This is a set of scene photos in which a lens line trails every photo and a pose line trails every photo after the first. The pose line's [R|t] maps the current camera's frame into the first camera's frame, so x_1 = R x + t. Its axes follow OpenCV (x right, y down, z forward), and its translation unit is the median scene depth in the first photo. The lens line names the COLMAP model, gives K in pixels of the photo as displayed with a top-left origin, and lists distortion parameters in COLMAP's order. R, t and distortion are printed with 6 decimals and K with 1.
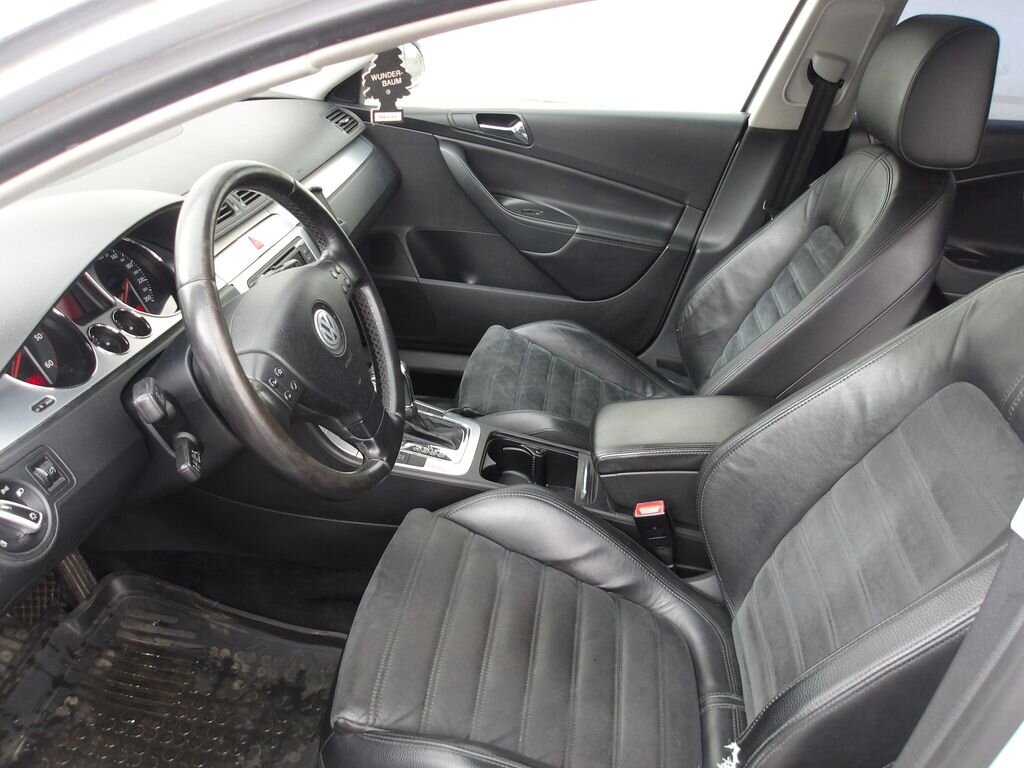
lens RADIAL K [[869.2, 0, 529.9], [0, 869.2, 361.7], [0, 0, 1]] dist [-0.003337, 0.027017]
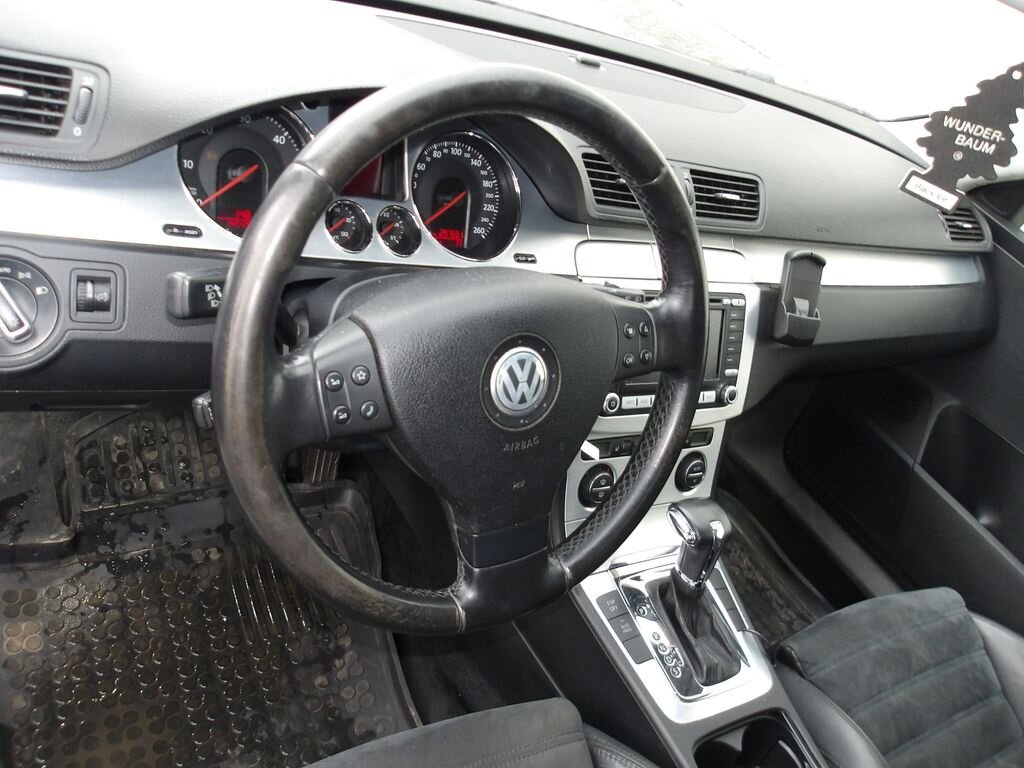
lens RADIAL K [[869.2, 0, 508.8], [0, 869.2, 379.9], [0, 0, 1]] dist [-0.003337, 0.027017]
pose [[0.572307, 0.581447, -0.578260, 0.065613], [-0.615193, 0.770686, 0.166073, -0.081713], [0.542219, 0.260697, 0.798771, 0.312971]]
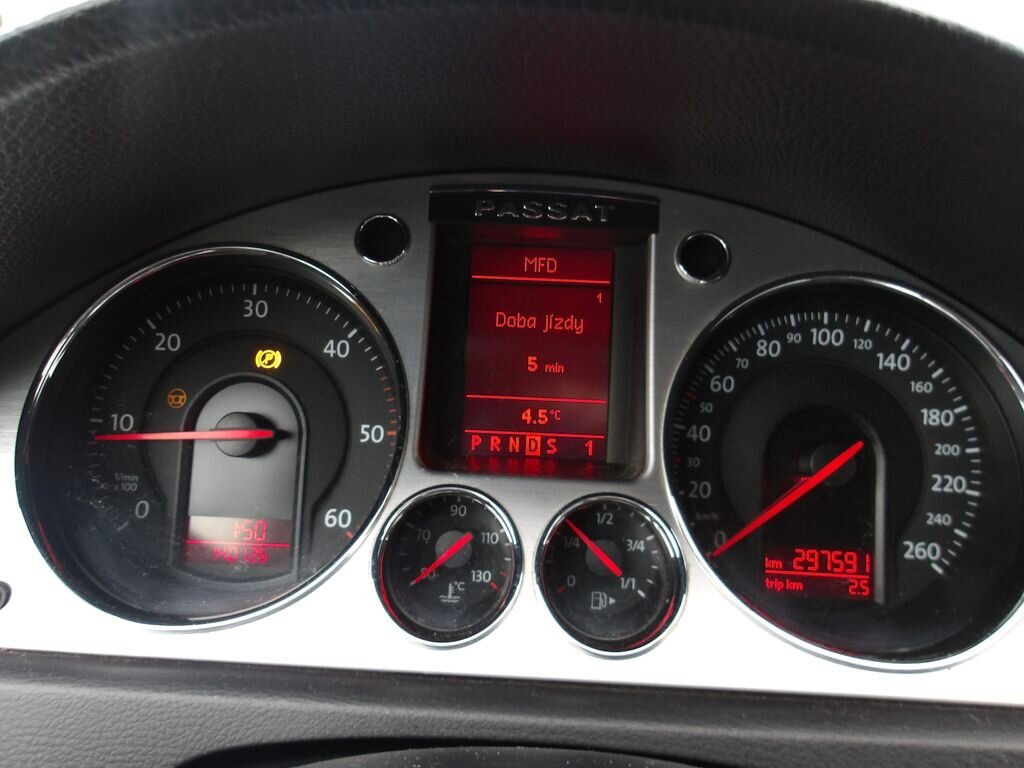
lens RADIAL K [[869.2, 0, 507.3], [0, 869.2, 385.2], [0, 0, 1]] dist [-0.003337, 0.027017]
pose [[0.113564, 0.344769, -0.931793, -0.161393], [-0.467667, 0.846012, 0.256032, -0.088423], [0.876579, 0.406692, 0.257314, 0.571626]]
